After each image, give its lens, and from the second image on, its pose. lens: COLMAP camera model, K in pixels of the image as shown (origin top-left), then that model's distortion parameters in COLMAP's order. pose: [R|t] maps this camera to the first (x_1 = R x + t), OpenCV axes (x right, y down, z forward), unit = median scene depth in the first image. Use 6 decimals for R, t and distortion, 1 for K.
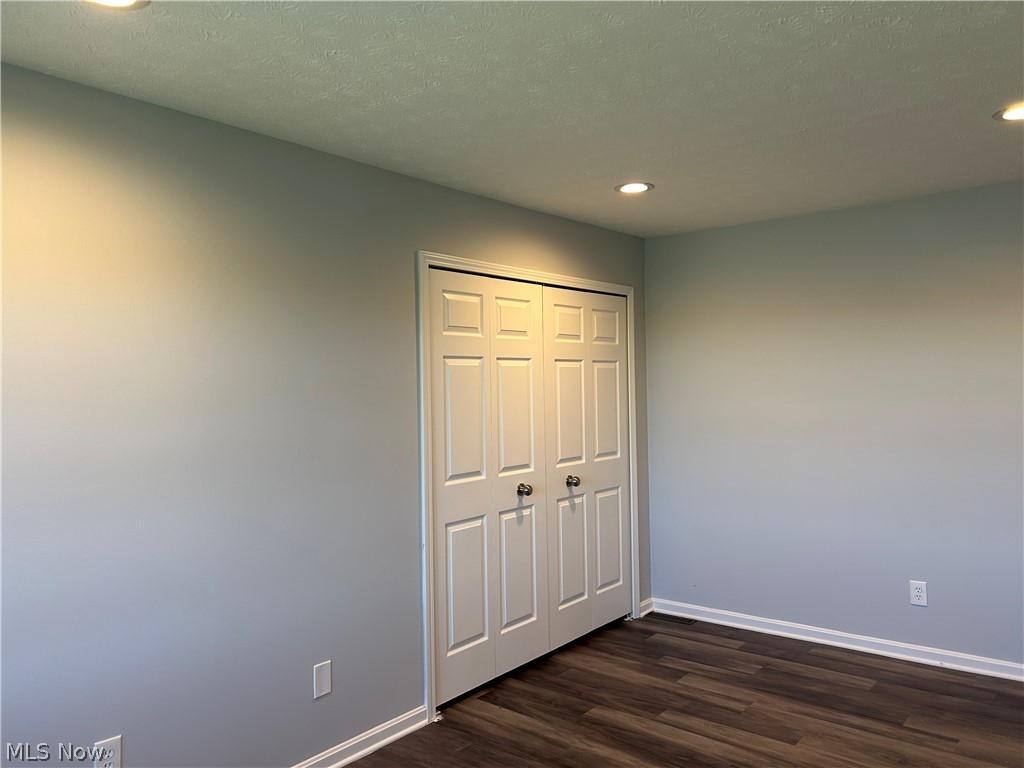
lens RADIAL K [[770.1, 0, 530.9], [0, 770.1, 349.7], [0, 0, 1]] dist [0.025595, -0.009446]
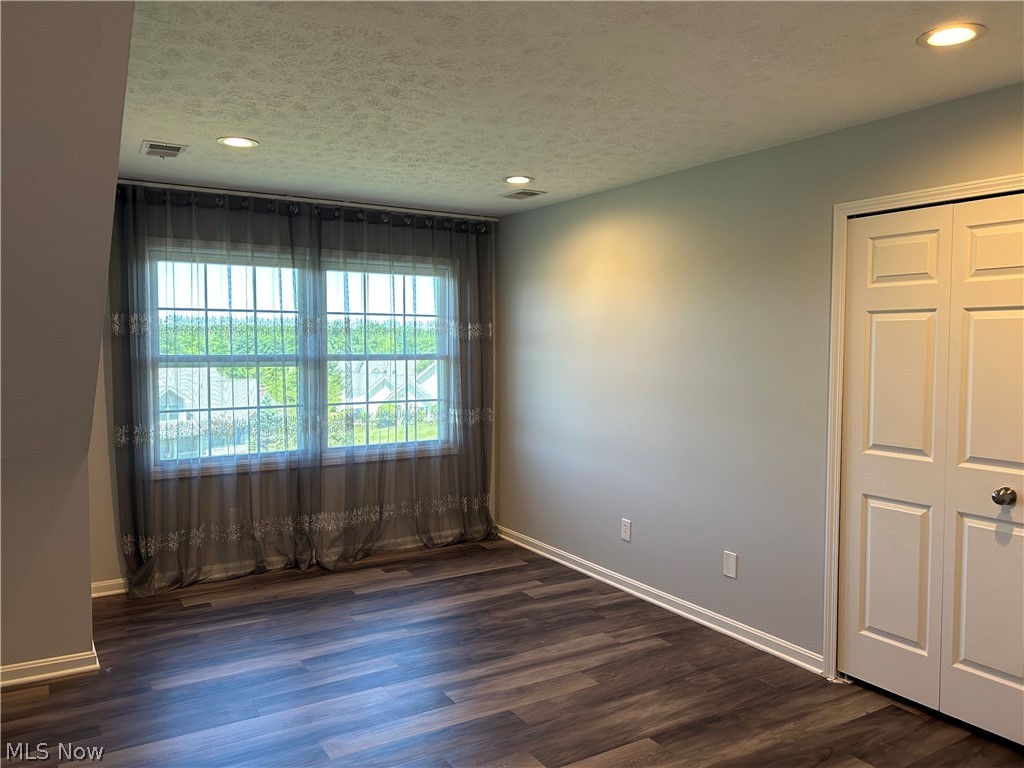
lens RADIAL K [[770.1, 0, 511.7], [0, 770.1, 385.5], [0, 0, 1]] dist [0.025595, -0.009446]
pose [[-0.335937, 0.061091, -0.939901, 0.878209], [0.031966, 0.998059, 0.053446, 0.032858], [0.941342, -0.012090, -0.337238, 0.902719]]
